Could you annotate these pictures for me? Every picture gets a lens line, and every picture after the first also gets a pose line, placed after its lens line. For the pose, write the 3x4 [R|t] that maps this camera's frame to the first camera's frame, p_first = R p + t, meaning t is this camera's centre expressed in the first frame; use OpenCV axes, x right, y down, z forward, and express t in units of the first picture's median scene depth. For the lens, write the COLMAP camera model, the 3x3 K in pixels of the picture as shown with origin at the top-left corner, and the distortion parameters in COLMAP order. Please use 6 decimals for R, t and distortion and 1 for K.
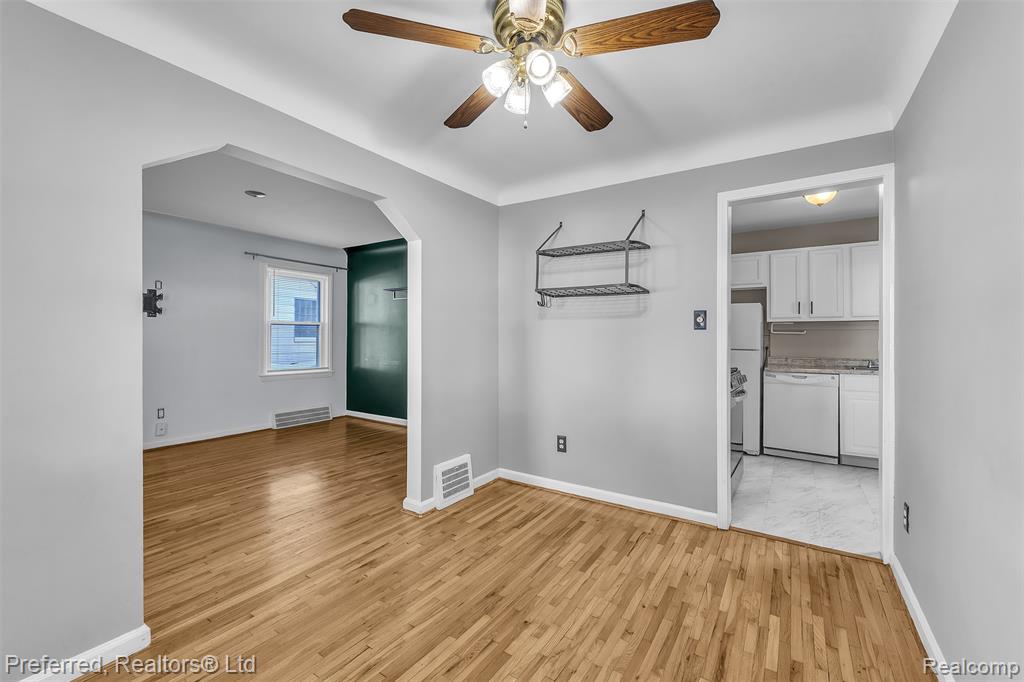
lens RADIAL K [[432.6, 0, 511.7], [0, 432.6, 331.5], [0, 0, 1]] dist [0.003059, 0.000305]
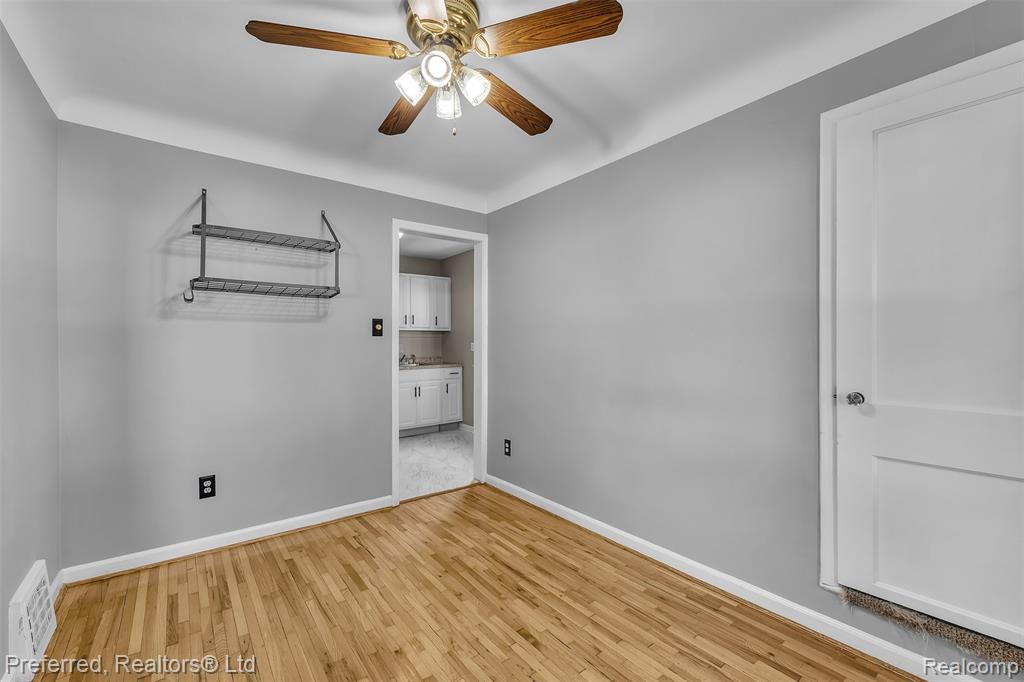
lens RADIAL K [[429.0, 0, 515.7], [0, 429.0, 341.9], [0, 0, 1]] dist [0.001741, 0.000295]
pose [[0.325200, -0.002867, 0.945641, -0.419381], [-0.005493, 0.999973, 0.004921, 0.002669], [-0.945629, -0.006795, 0.325175, 0.261707]]
